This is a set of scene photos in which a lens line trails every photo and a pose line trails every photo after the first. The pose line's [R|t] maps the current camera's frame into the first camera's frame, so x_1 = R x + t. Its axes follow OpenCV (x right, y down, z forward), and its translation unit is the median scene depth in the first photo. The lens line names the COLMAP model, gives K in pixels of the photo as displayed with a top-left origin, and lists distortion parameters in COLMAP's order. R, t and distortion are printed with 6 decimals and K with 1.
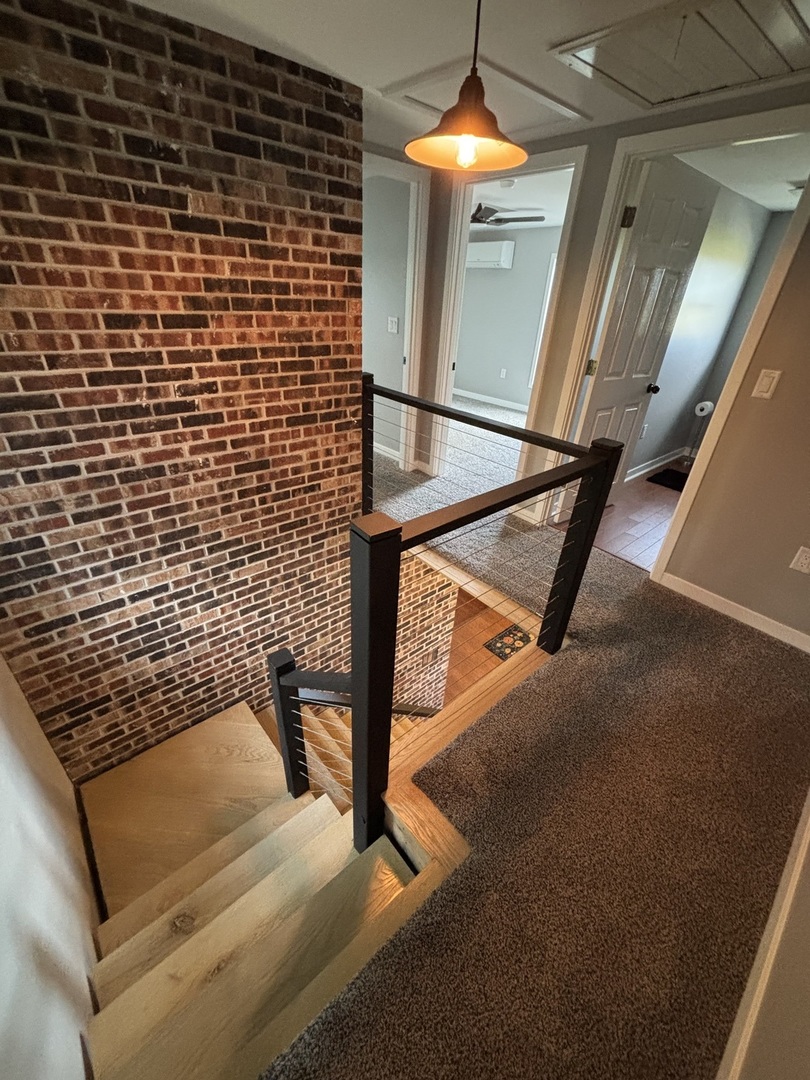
lens RADIAL K [[434.6, 0, 405.0], [0, 434.6, 540.0], [0, 0, 1]] dist [-0.002785, -0.000151]
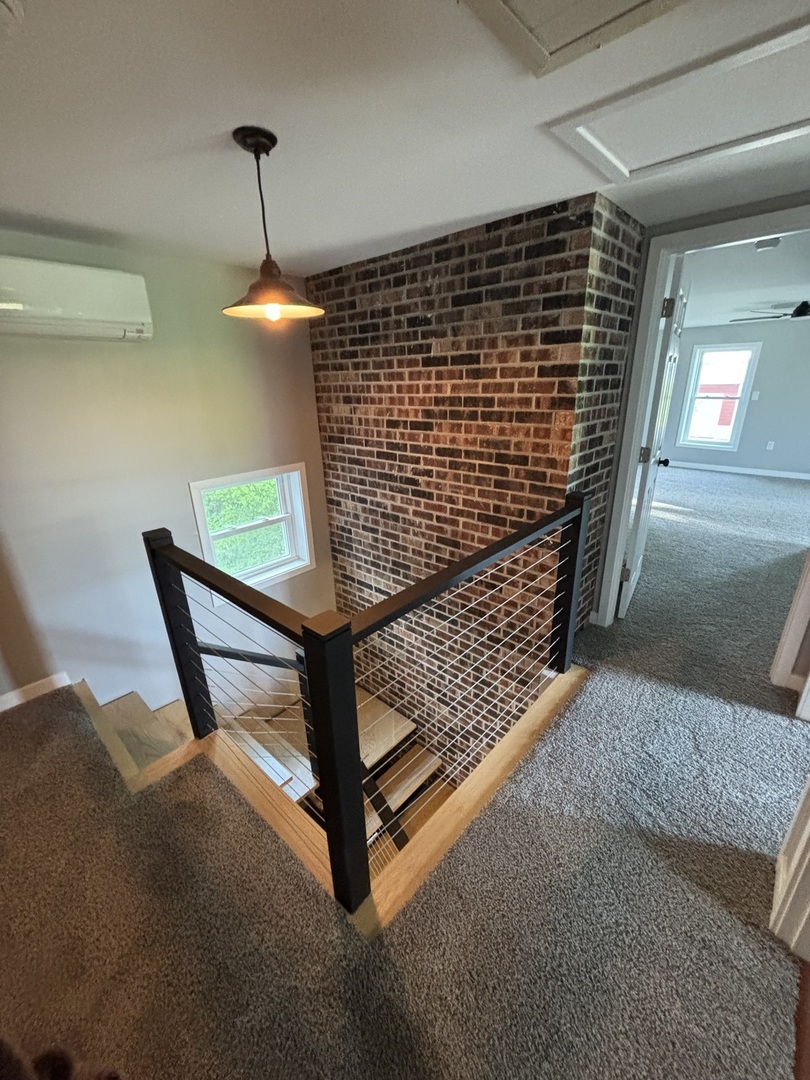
lens RADIAL K [[434.6, 0, 405.0], [0, 434.6, 540.0], [0, 0, 1]] dist [-0.002785, -0.000151]
pose [[0.109279, 0.307161, -0.945363, 0.837428], [-0.453783, 0.861587, 0.227486, -0.439925], [0.884387, 0.404130, 0.233537, 0.709089]]
